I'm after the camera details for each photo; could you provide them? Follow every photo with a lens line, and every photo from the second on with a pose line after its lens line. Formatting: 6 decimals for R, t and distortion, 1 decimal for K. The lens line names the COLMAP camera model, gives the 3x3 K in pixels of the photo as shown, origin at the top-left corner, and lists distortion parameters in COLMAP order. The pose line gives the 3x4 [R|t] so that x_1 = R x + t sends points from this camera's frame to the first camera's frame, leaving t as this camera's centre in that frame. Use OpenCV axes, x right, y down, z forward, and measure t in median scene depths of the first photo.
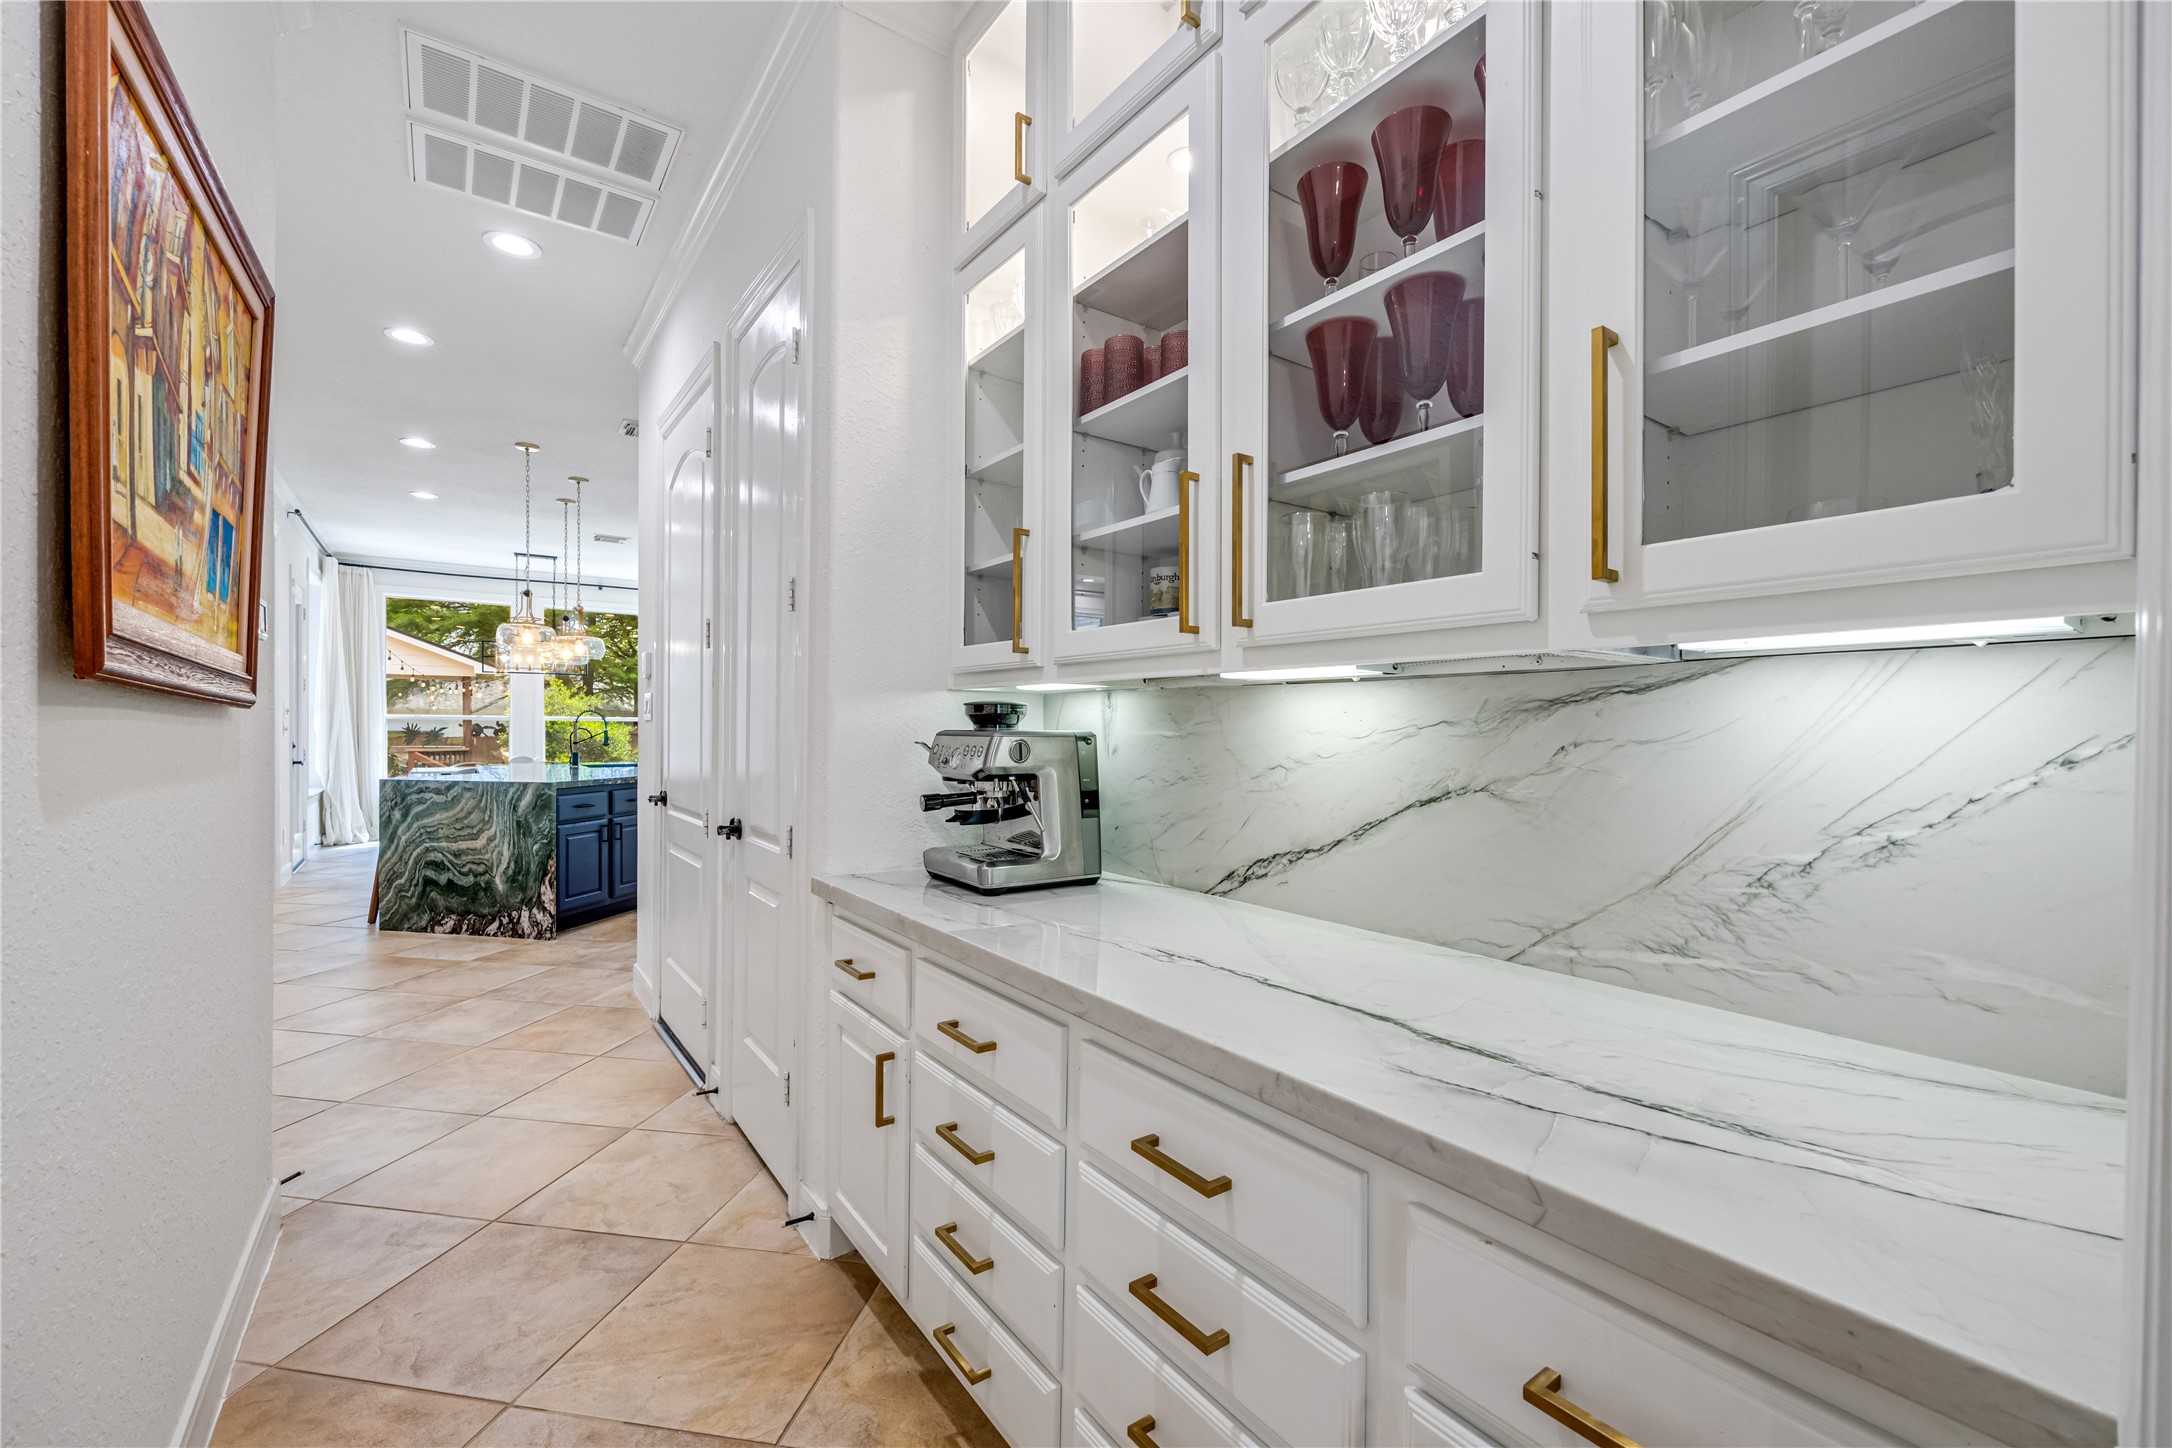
lens RADIAL K [[871.3, 0, 1073.1], [0, 871.3, 729.8], [0, 0, 1]] dist [0.001549, -0.000909]
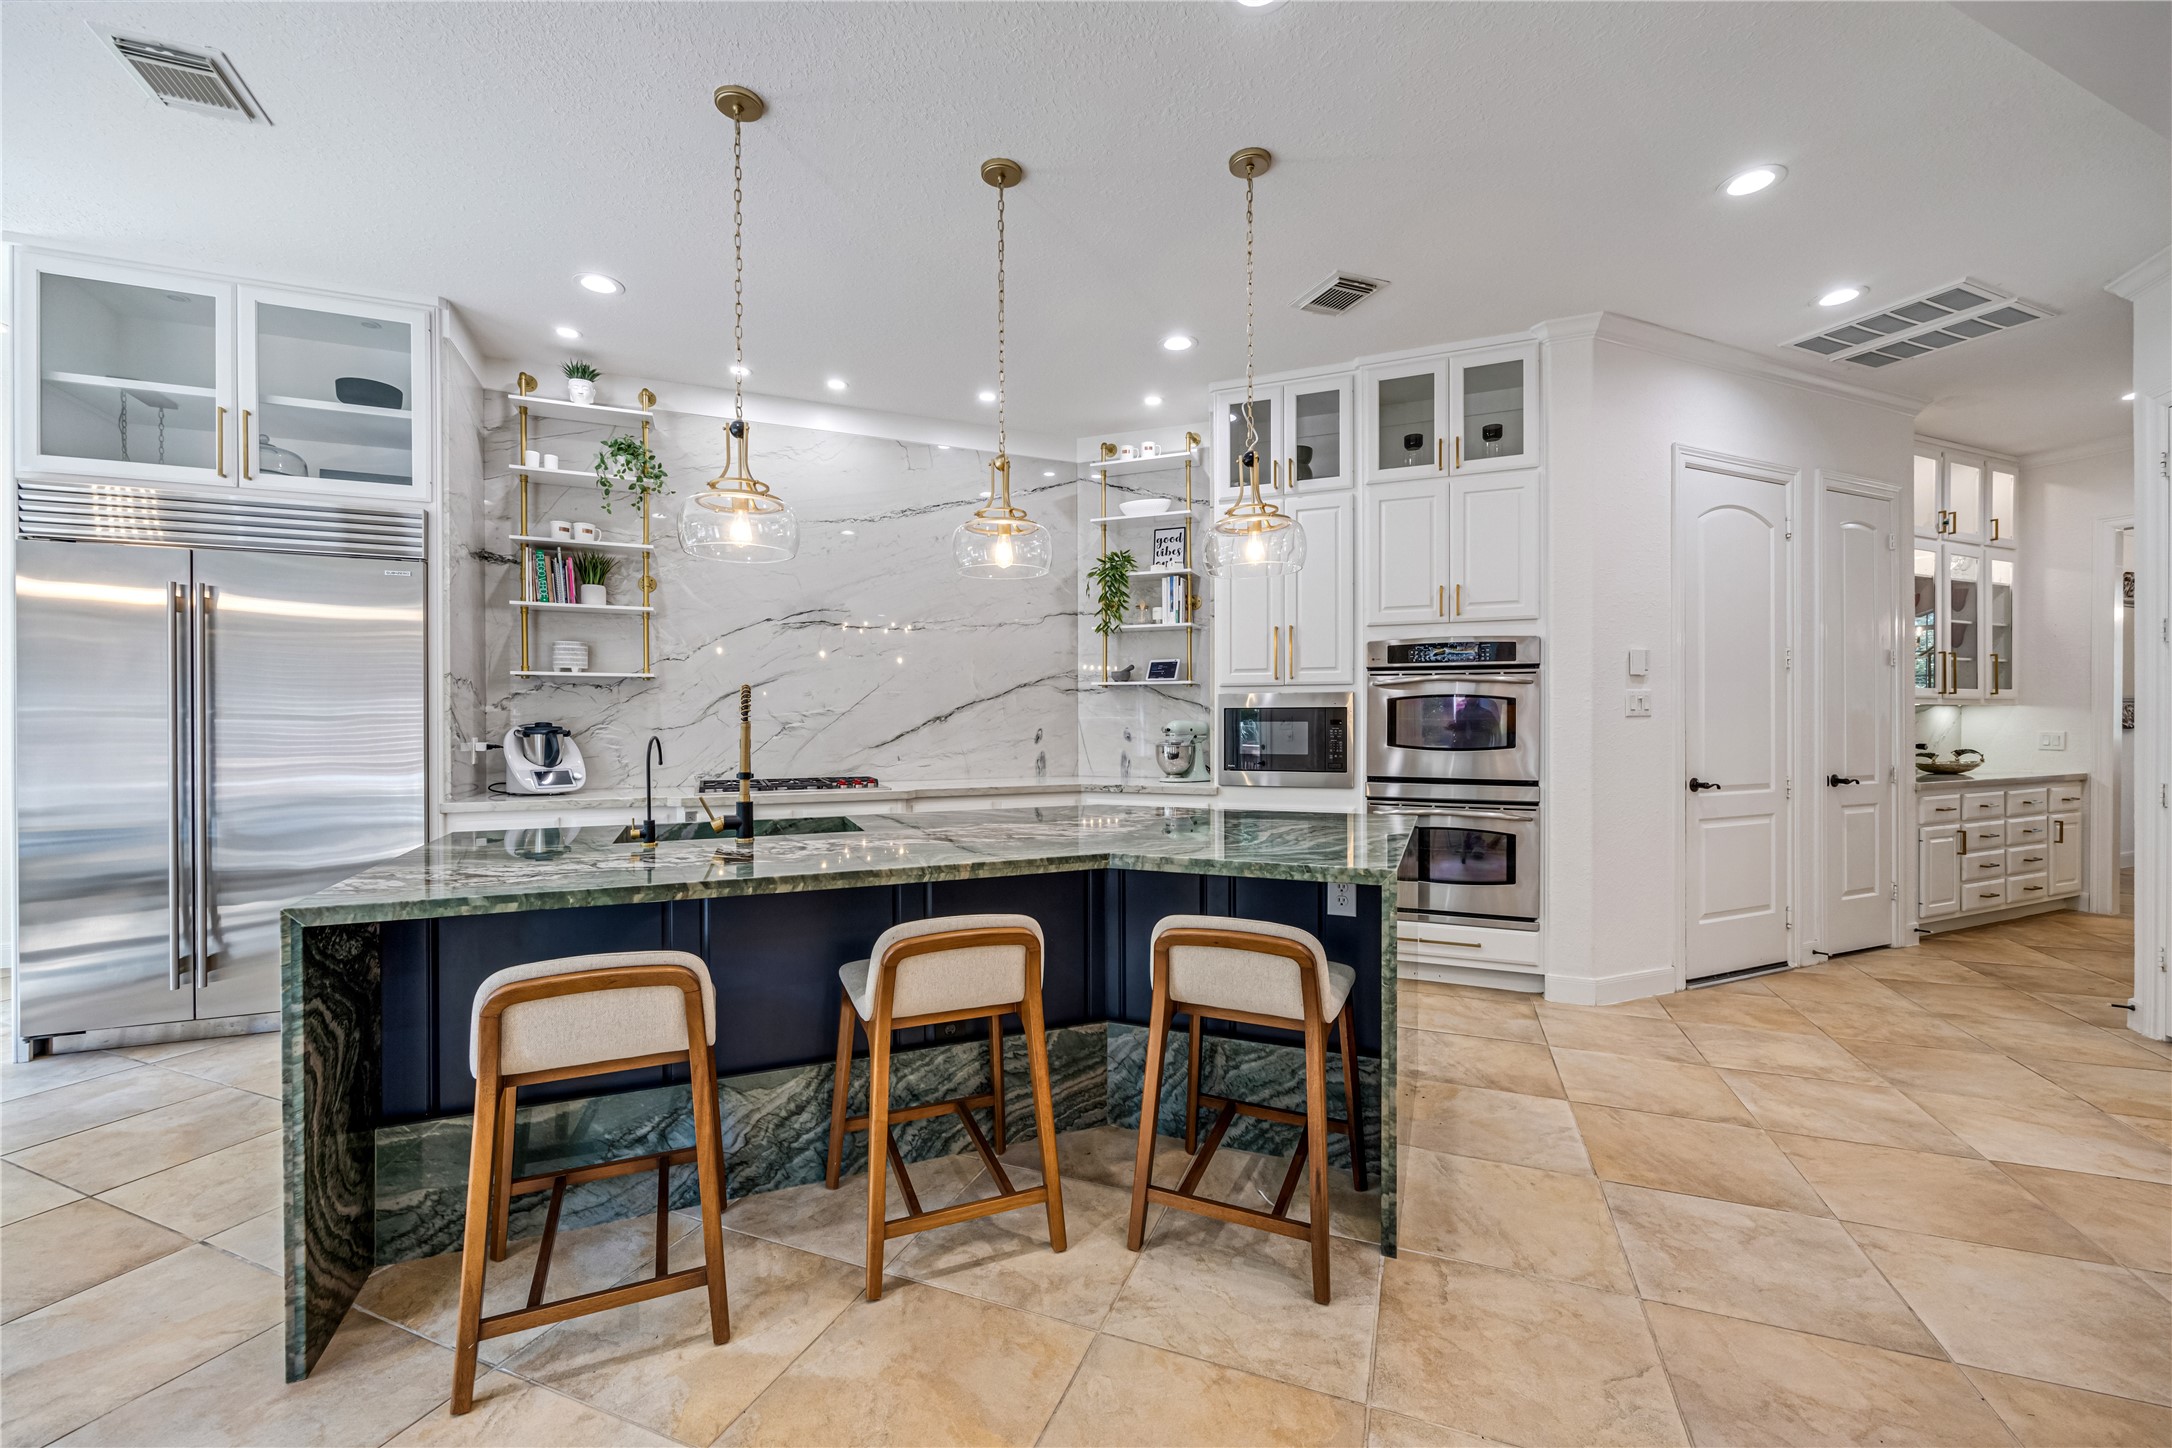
lens RADIAL K [[871.3, 0, 1084.5], [0, 871.3, 725.1], [0, 0, 1]] dist [0.001549, -0.000909]
pose [[0.213793, -0.012242, 0.976802, -1.234211], [0.009551, 0.999900, 0.010441, -0.013439], [-0.976832, 0.007097, 0.213888, 1.079839]]
